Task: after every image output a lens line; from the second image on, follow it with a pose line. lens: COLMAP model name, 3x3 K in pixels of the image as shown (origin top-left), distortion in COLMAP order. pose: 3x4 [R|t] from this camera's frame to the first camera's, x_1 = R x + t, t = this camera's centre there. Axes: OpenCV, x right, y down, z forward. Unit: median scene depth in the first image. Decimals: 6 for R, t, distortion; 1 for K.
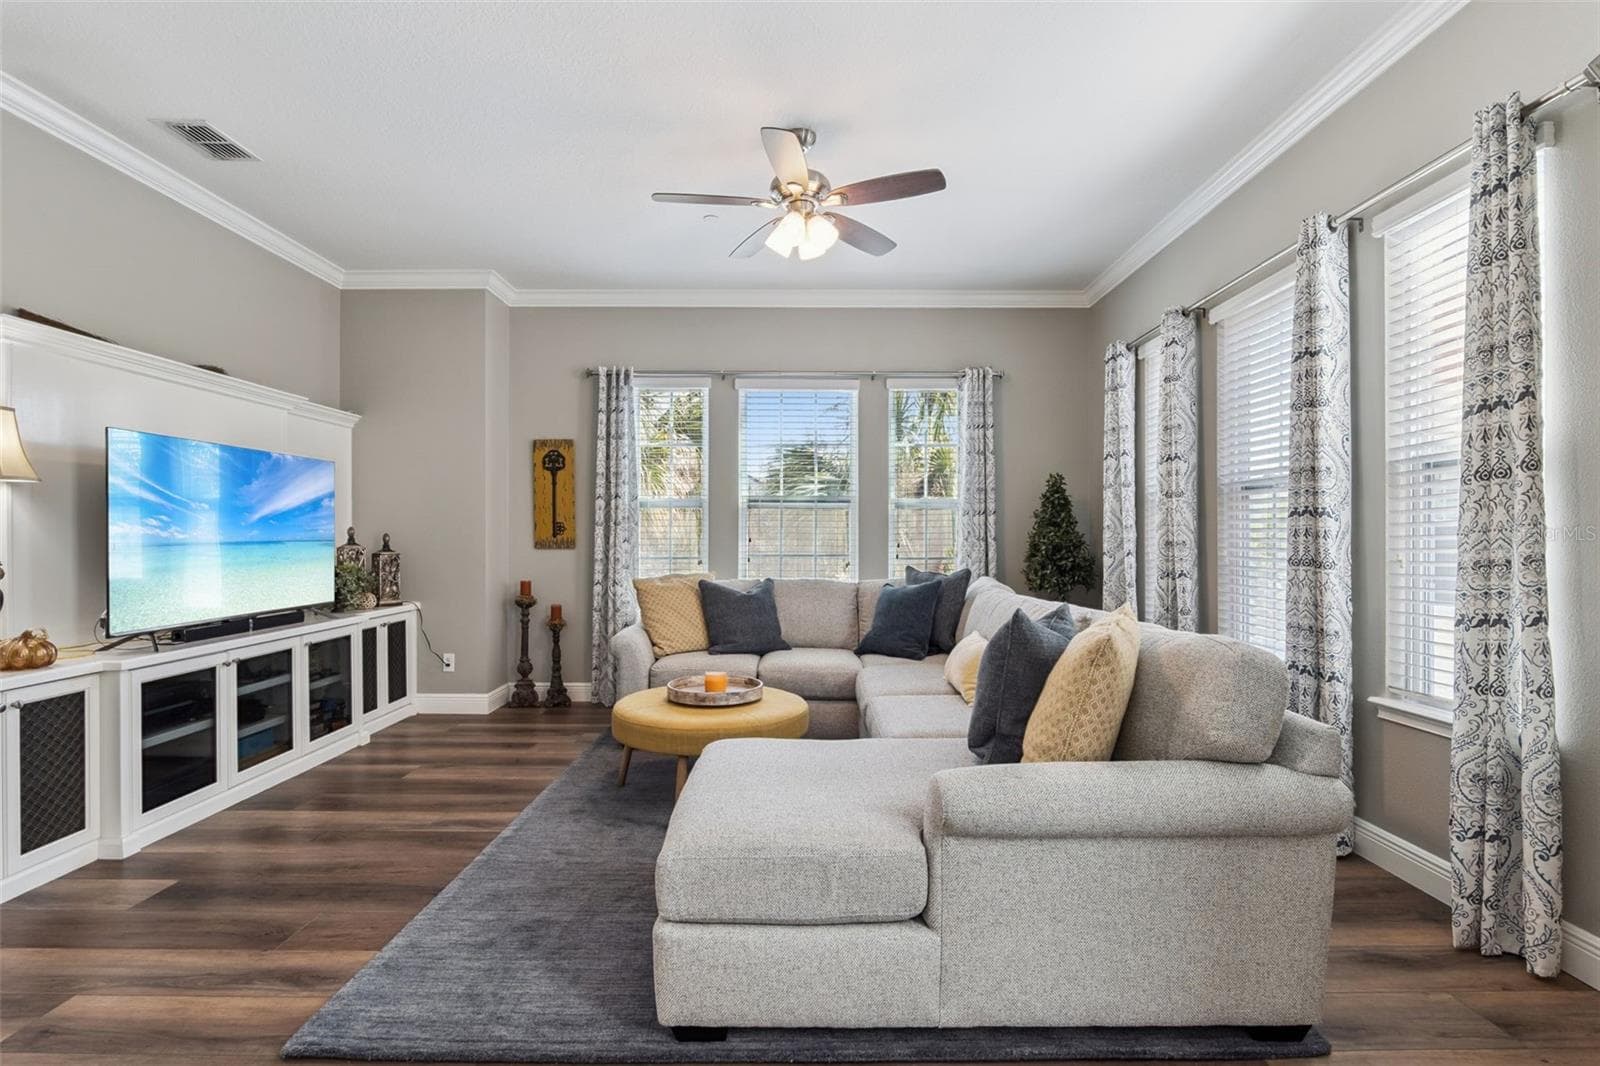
lens RADIAL K [[751.3, 0, 804.0], [0, 751.3, 534.5], [0, 0, 1]] dist [-0.016391, 0.002319]
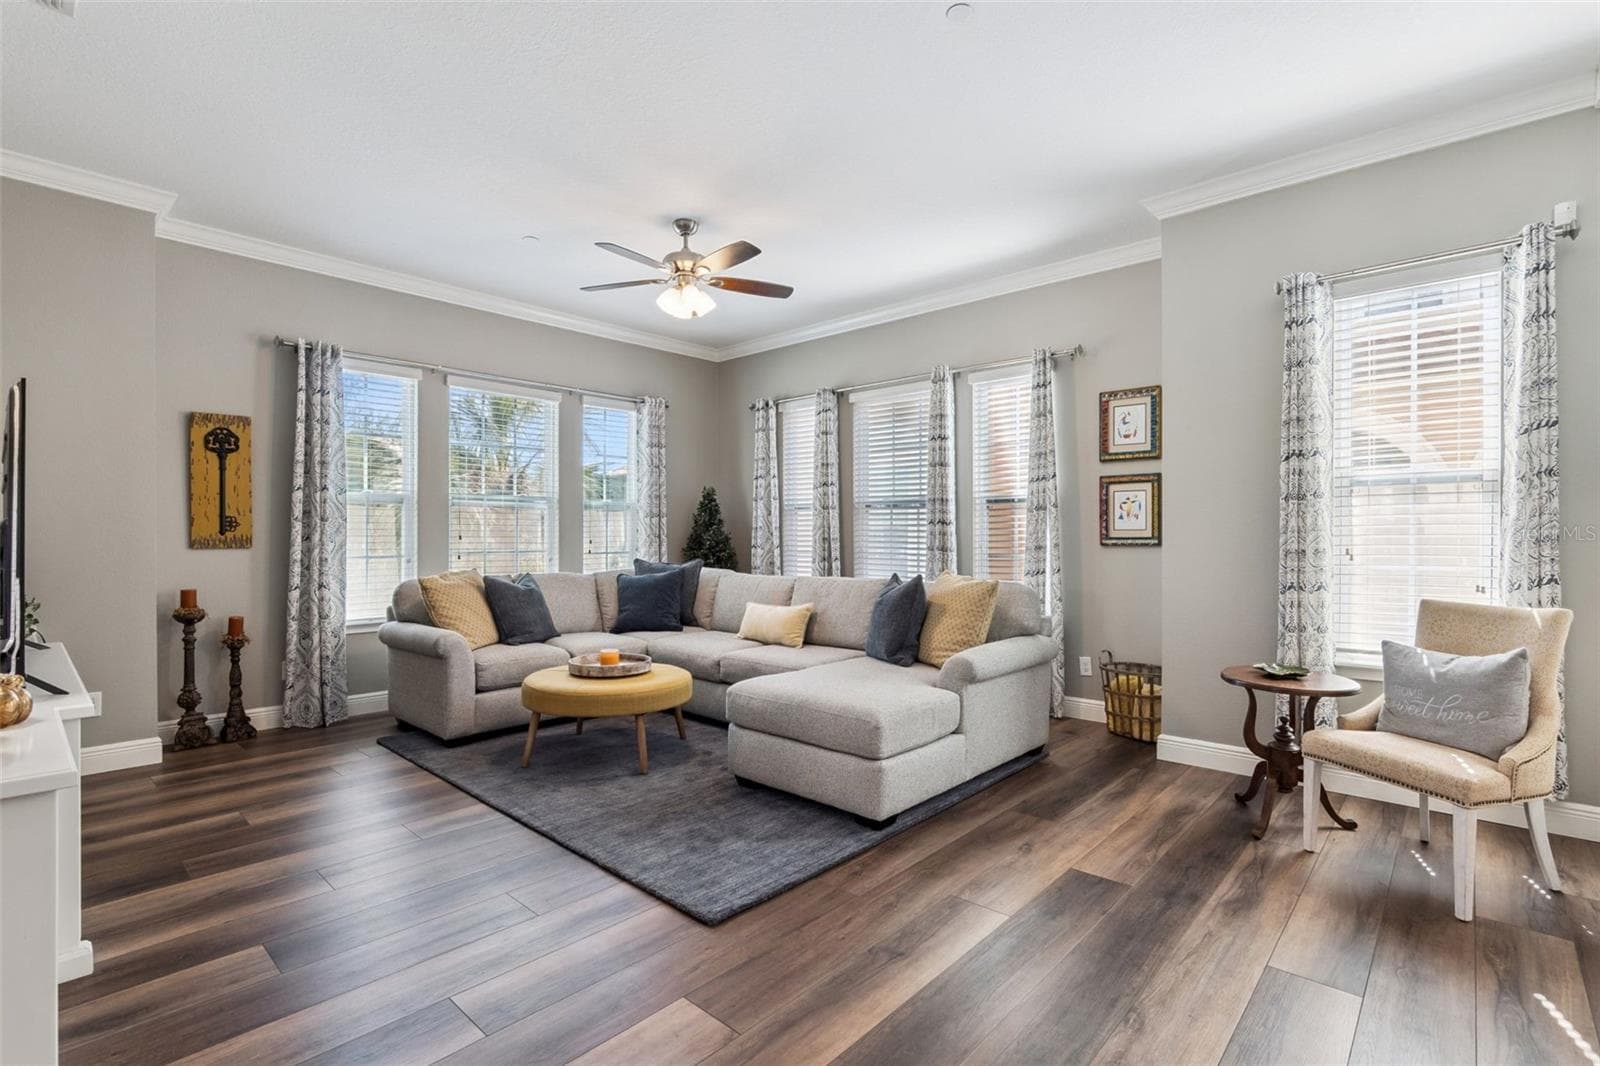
lens RADIAL K [[751.3, 0, 797.3], [0, 751.3, 529.6], [0, 0, 1]] dist [-0.016391, 0.002319]
pose [[0.676370, 0.004472, 0.736549, -0.545570], [-0.004573, 0.999988, -0.001871, -0.003308], [-0.736548, -0.002103, 0.676382, -0.008869]]
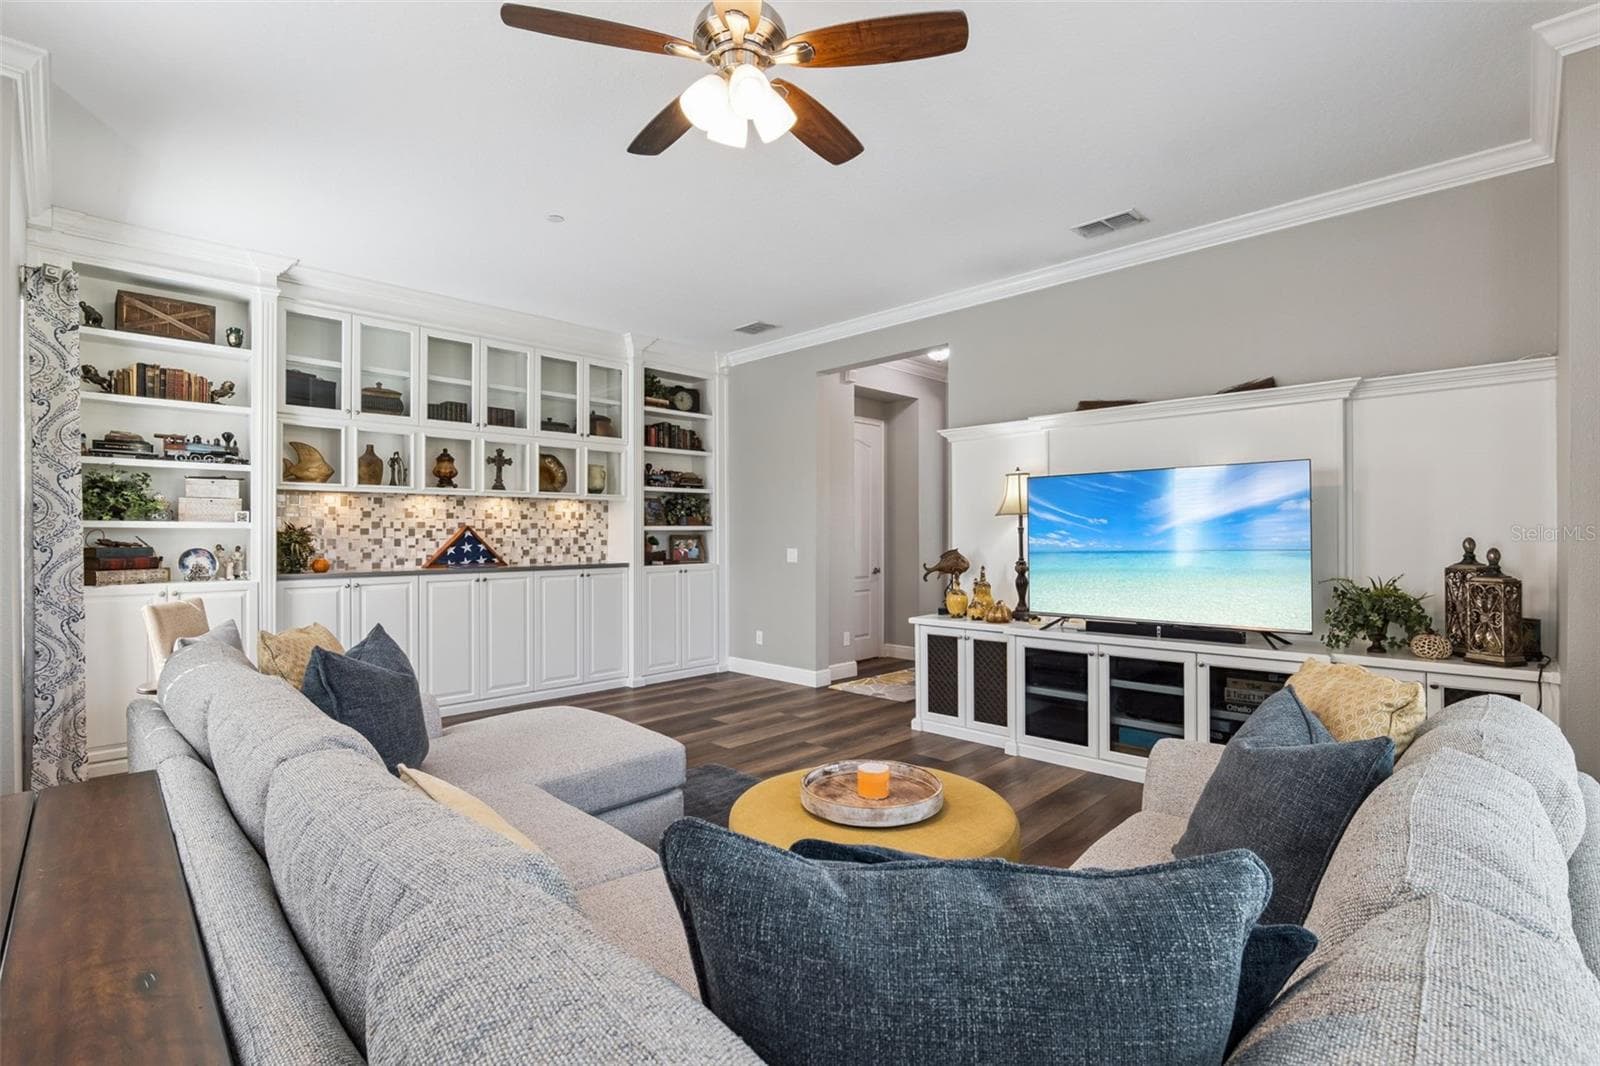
lens RADIAL K [[751.3, 0, 805.4], [0, 751.3, 534.9], [0, 0, 1]] dist [-0.016391, 0.002319]
pose [[-0.706263, 0.001837, -0.707948, 0.281436], [0.007788, 0.999956, -0.005175, -0.012776], [0.707907, -0.009169, -0.706246, 1.012304]]
